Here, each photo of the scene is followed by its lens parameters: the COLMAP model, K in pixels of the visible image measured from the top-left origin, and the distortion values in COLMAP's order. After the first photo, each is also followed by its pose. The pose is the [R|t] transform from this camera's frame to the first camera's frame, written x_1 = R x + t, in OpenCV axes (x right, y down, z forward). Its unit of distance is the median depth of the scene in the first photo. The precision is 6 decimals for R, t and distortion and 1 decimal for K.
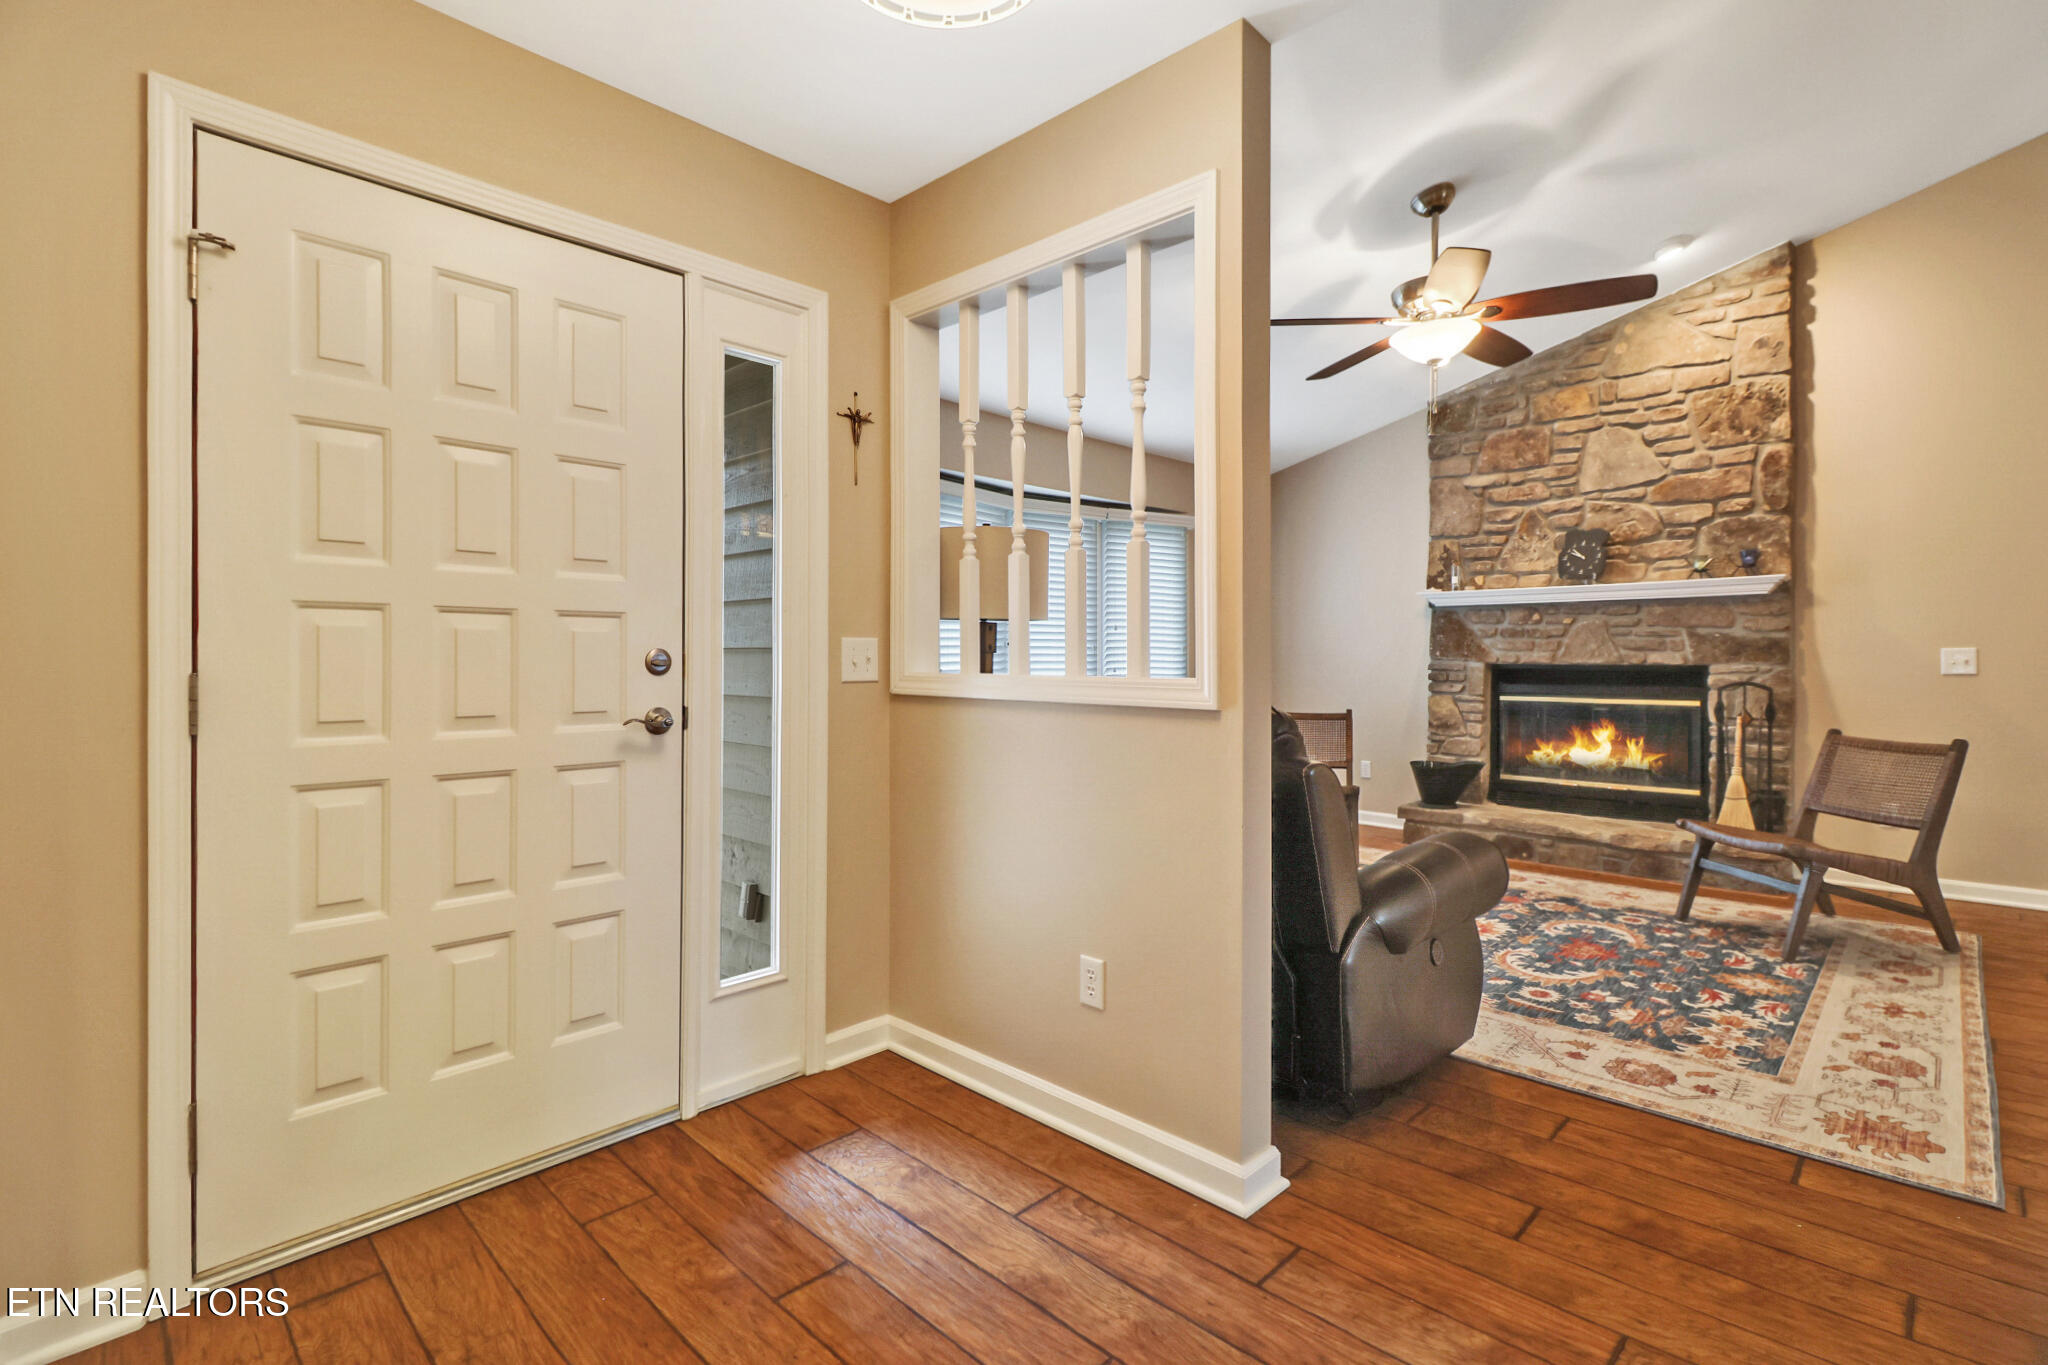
lens RADIAL K [[946.3, 0, 1017.2], [0, 946.3, 680.3], [0, 0, 1]] dist [0.006706, -0.014044]
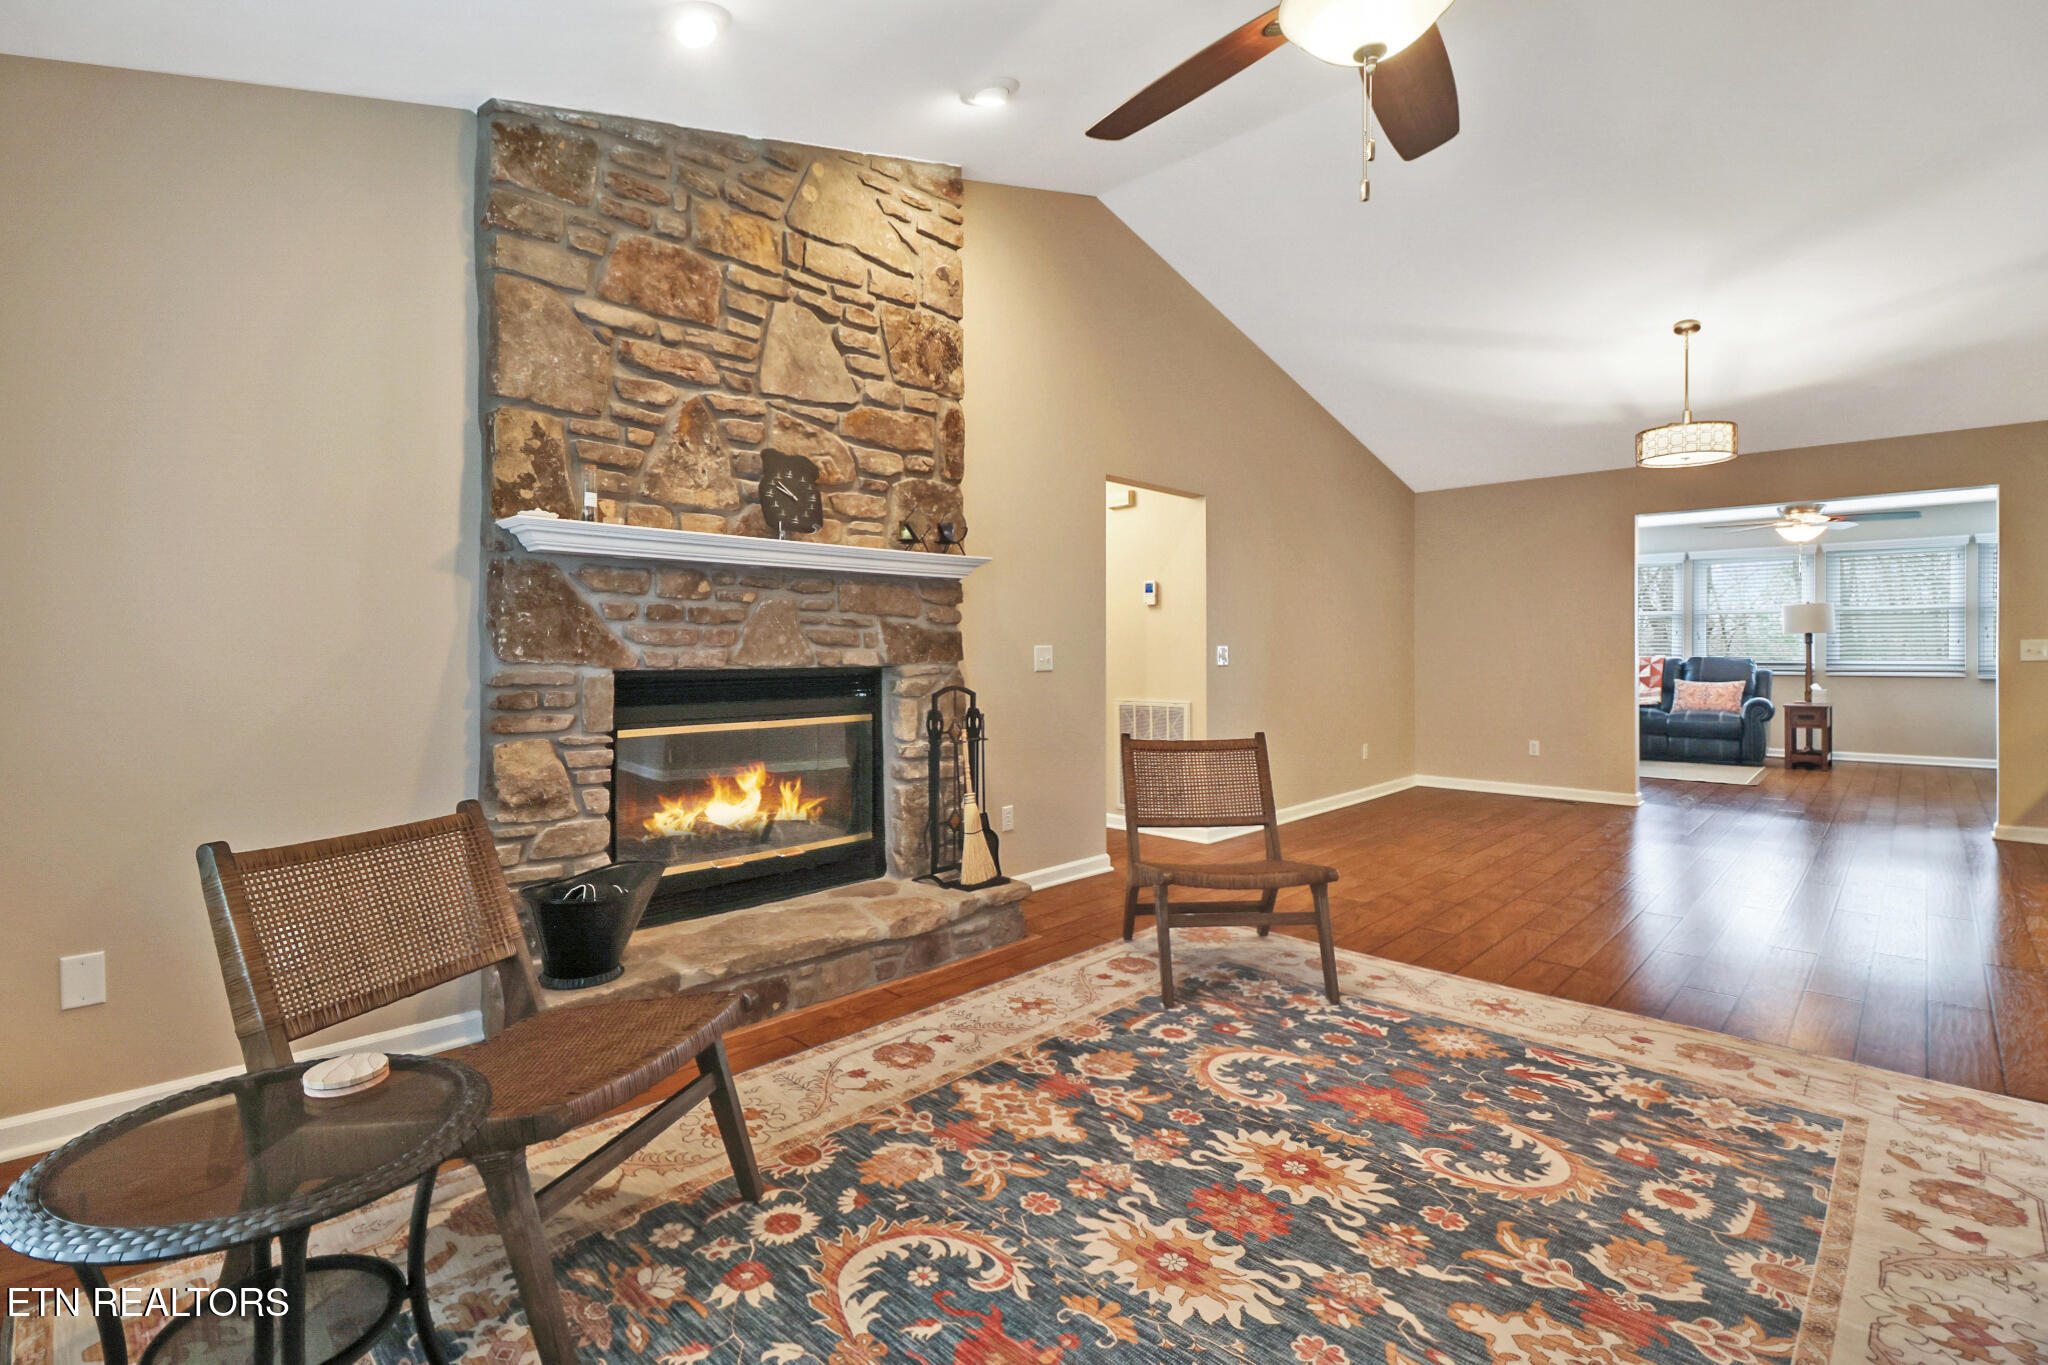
lens RADIAL K [[946.3, 0, 1040.2], [0, 946.3, 650.5], [0, 0, 1]] dist [0.006706, -0.014044]
pose [[-0.028236, 0.004761, 0.999590, -0.034799], [0.029423, 0.999559, -0.003930, -0.023453], [-0.999168, 0.029300, -0.028364, 0.946396]]
